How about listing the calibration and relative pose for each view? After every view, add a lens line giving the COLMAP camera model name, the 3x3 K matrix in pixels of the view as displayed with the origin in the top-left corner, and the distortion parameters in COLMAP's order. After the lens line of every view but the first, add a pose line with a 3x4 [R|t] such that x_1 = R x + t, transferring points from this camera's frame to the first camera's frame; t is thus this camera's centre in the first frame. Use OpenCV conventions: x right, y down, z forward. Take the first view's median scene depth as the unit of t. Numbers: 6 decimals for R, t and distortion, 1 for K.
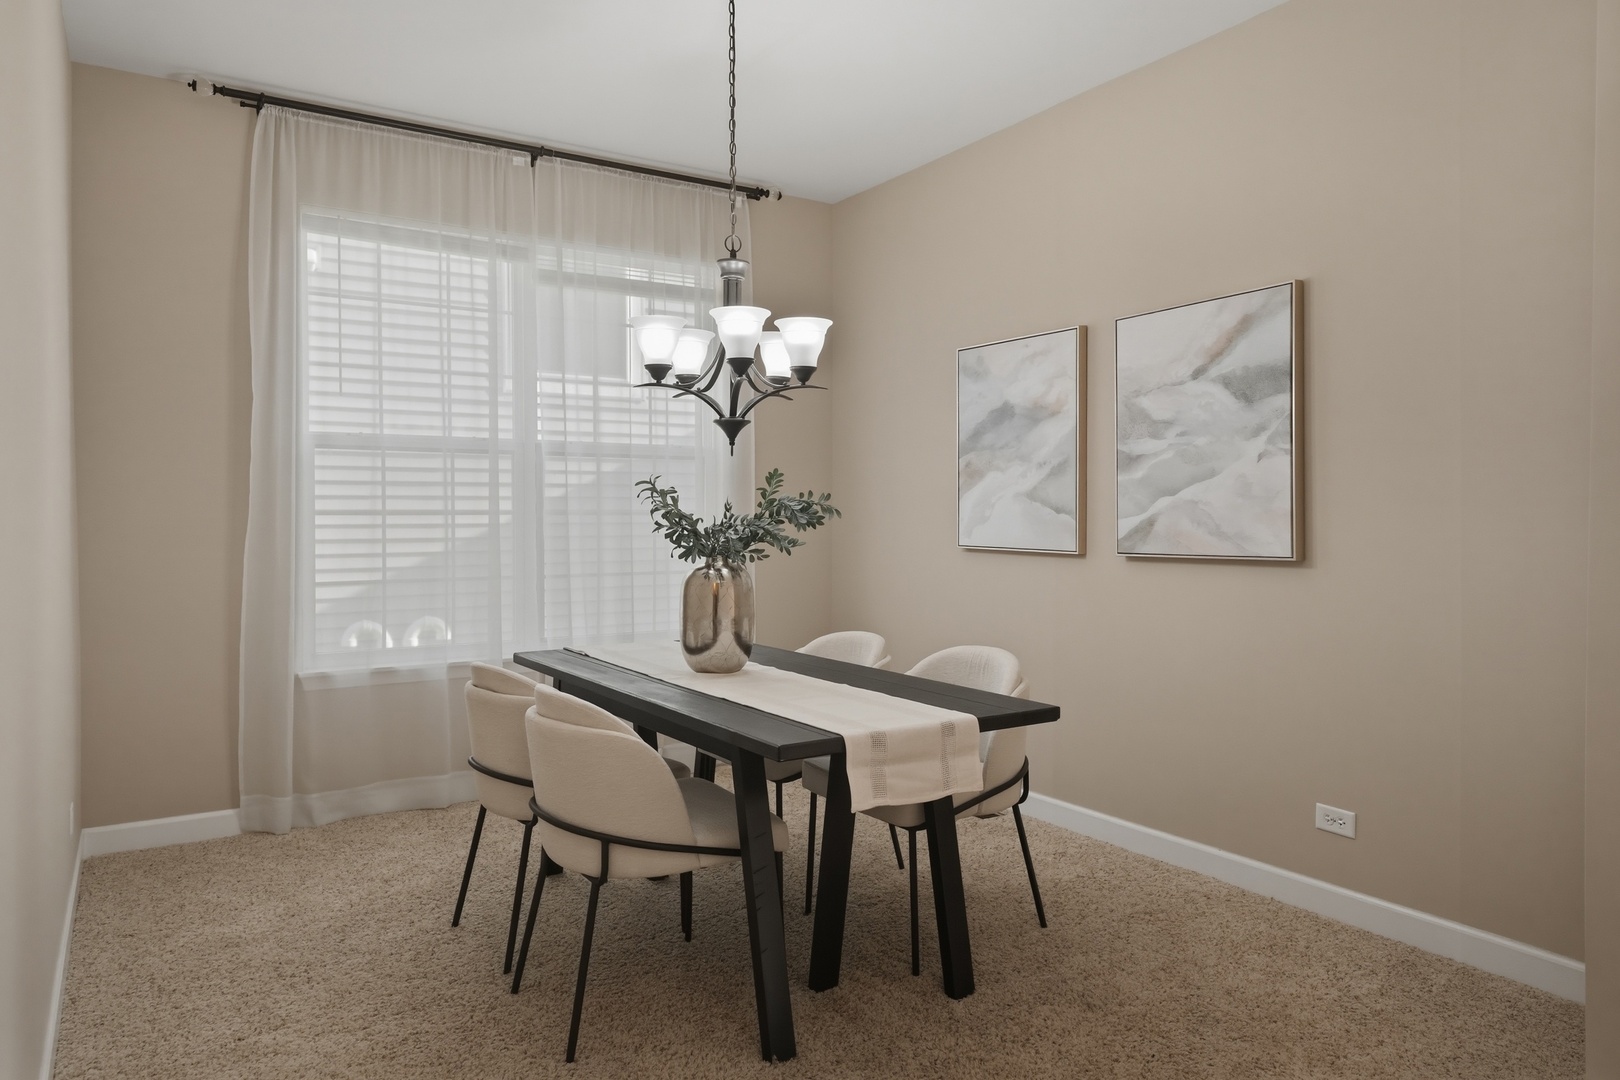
lens RADIAL K [[1077.3, 0, 816.5], [0, 1077.3, 529.9], [0, 0, 1]] dist [0.004827, 0.000392]
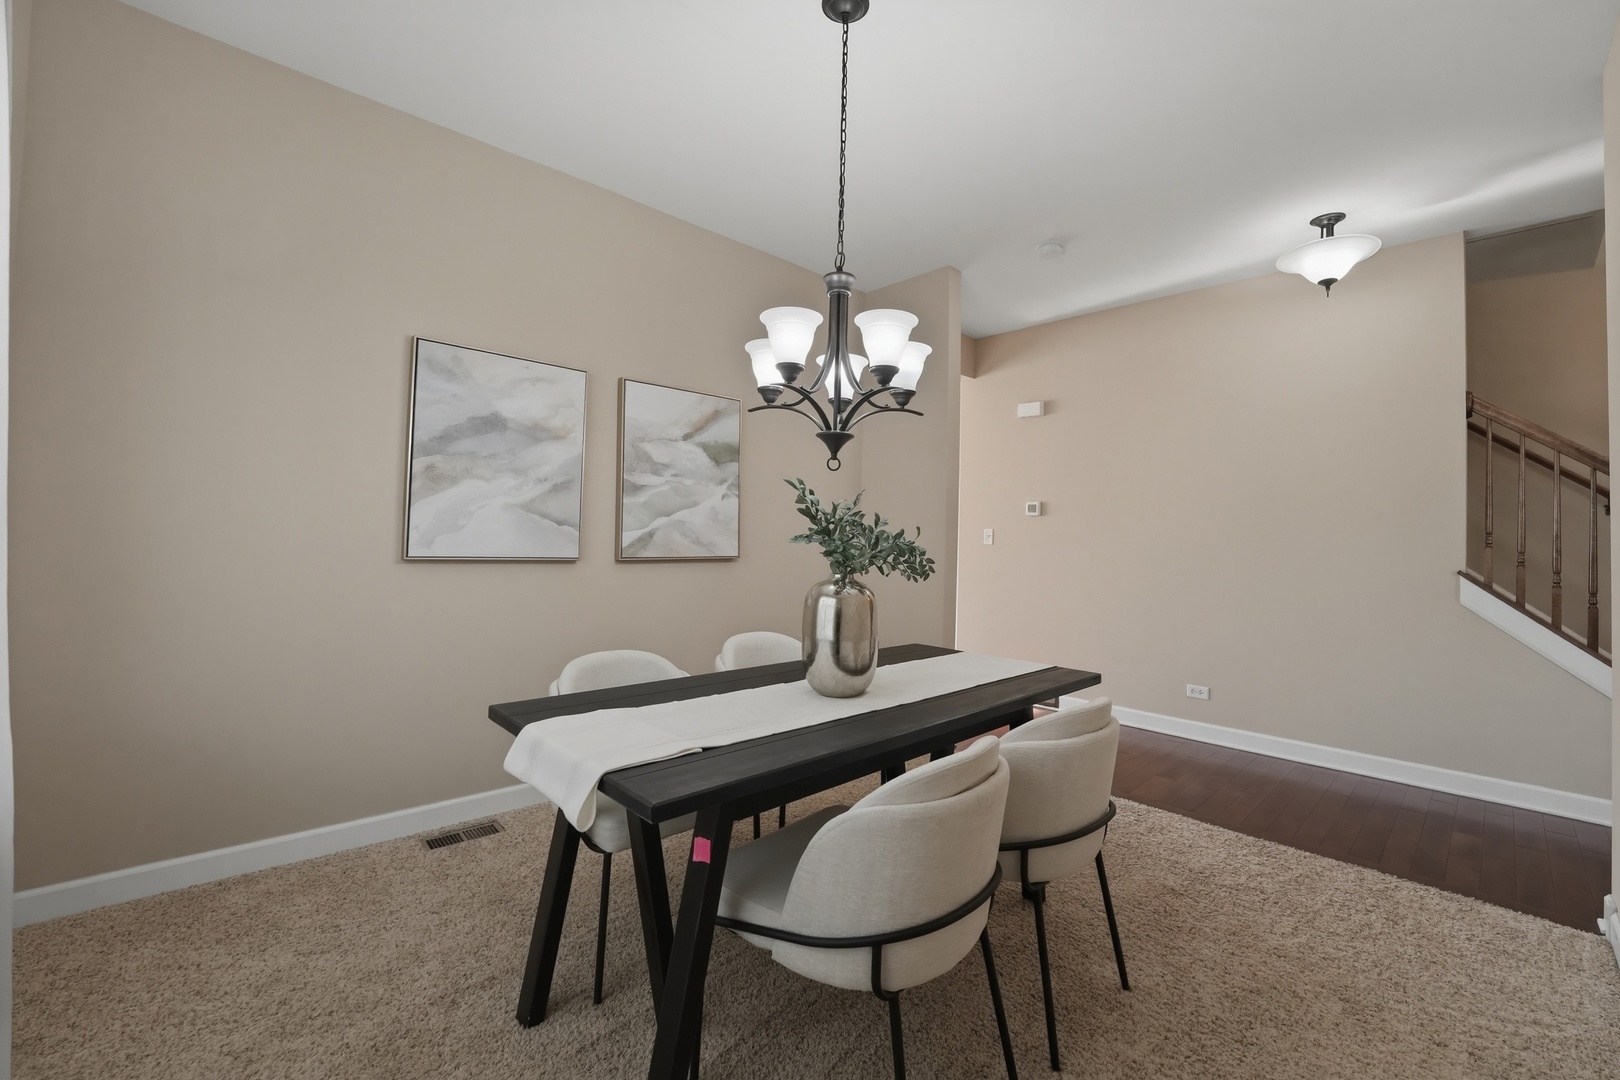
lens RADIAL K [[670.8, 0, 814.8], [0, 670.8, 527.6], [0, 0, 1]] dist [-0.031930, -0.000120]
pose [[-0.205033, 0.007565, 0.978726, -0.579522], [-0.013038, 0.999860, -0.010459, -0.010023], [-0.978668, -0.014905, -0.204905, 0.972946]]
